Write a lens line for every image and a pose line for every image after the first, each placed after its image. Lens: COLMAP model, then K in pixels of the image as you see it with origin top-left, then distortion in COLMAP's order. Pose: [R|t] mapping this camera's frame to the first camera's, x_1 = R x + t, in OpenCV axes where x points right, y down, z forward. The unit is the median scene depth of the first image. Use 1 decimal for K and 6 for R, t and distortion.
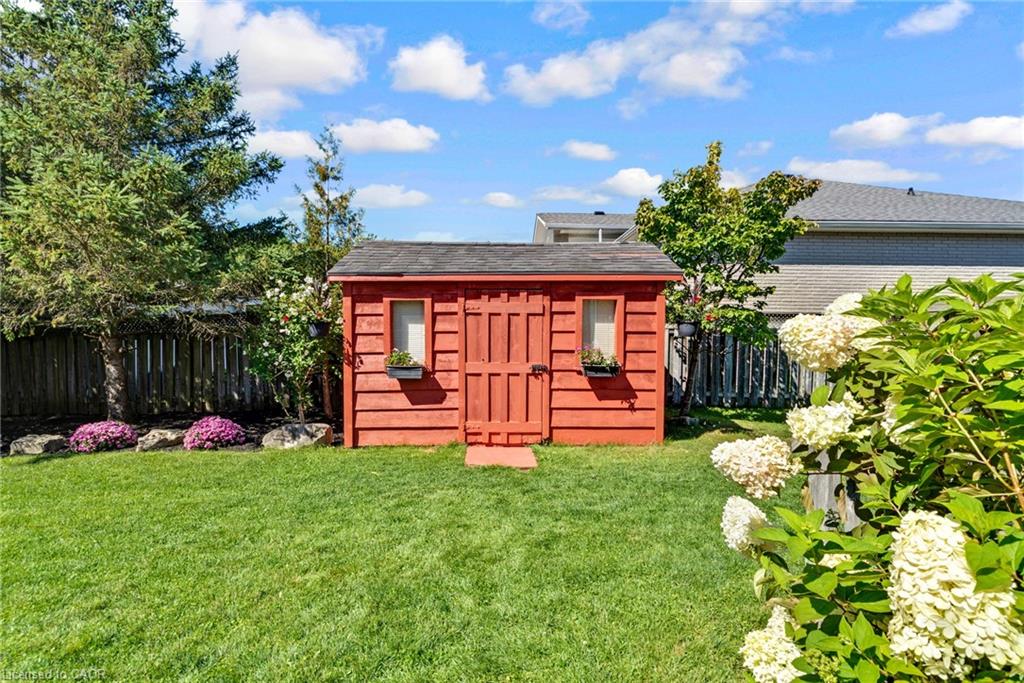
lens RADIAL K [[510.7, 0, 514.5], [0, 510.7, 344.6], [0, 0, 1]] dist [-0.000840, 0.000804]
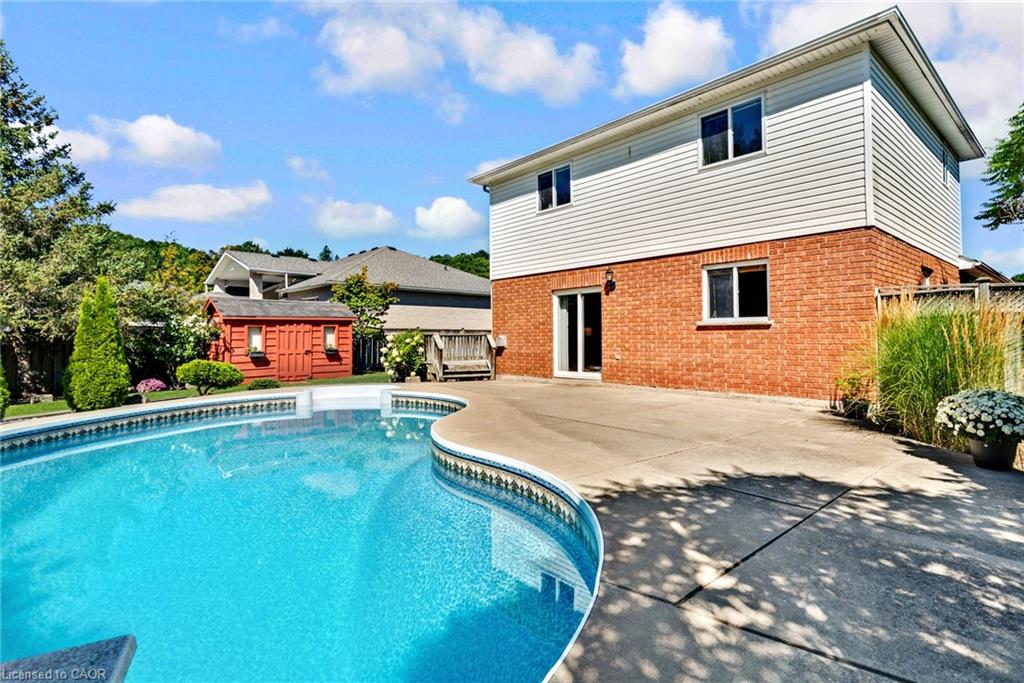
lens RADIAL K [[510.7, 0, 514.5], [0, 510.7, 344.6], [0, 0, 1]] dist [-0.000840, 0.000804]
pose [[0.757017, -0.021542, 0.653040, -0.892160], [0.024482, 0.999690, 0.004597, 0.025043], [-0.652936, 0.012508, 0.757310, -1.780778]]
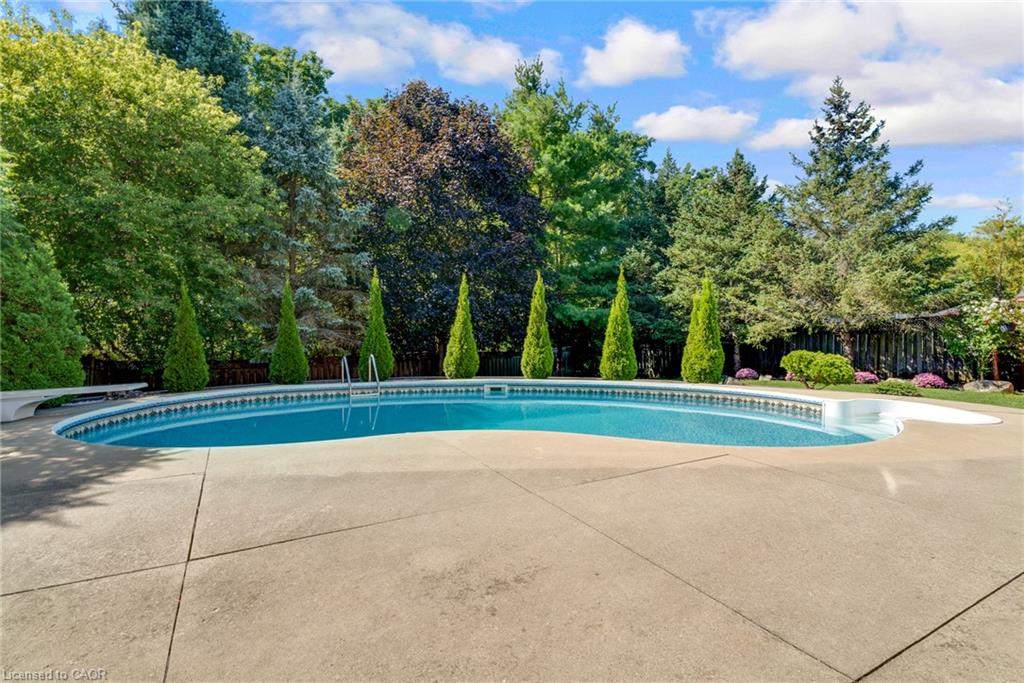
lens RADIAL K [[510.7, 0, 514.5], [0, 510.7, 344.6], [0, 0, 1]] dist [-0.000840, 0.000804]
pose [[0.543934, 0.026880, -0.838697, 0.191593], [-0.017197, 0.999634, 0.020885, 0.020278], [0.838952, 0.003063, 0.544197, -1.470780]]
